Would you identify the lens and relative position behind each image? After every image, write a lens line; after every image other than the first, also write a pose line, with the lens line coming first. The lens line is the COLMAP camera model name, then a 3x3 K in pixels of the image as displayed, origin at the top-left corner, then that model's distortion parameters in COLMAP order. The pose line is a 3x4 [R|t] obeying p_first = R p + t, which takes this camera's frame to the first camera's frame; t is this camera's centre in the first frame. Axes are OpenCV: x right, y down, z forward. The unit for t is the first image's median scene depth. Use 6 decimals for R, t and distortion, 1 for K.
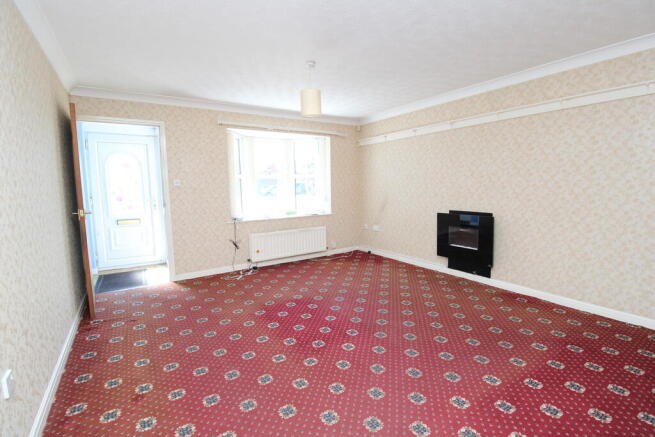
lens RADIAL K [[302.1, 0, 327.5], [0, 302.1, 218.5], [0, 0, 1]] dist [-0.001242, -0.012967]
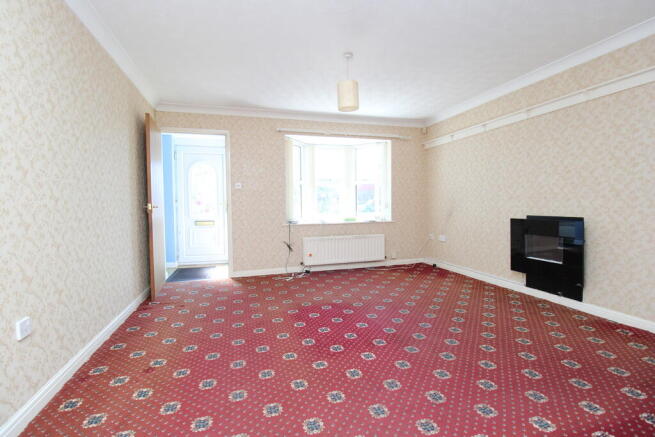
lens RADIAL K [[302.1, 0, 327.5], [0, 302.1, 218.5], [0, 0, 1]] dist [-0.001242, -0.012967]
pose [[0.958167, 0.019210, -0.285566, 0.128945], [-0.036736, 0.997747, -0.056143, 0.051505], [0.283844, 0.064285, 0.956713, 0.065987]]
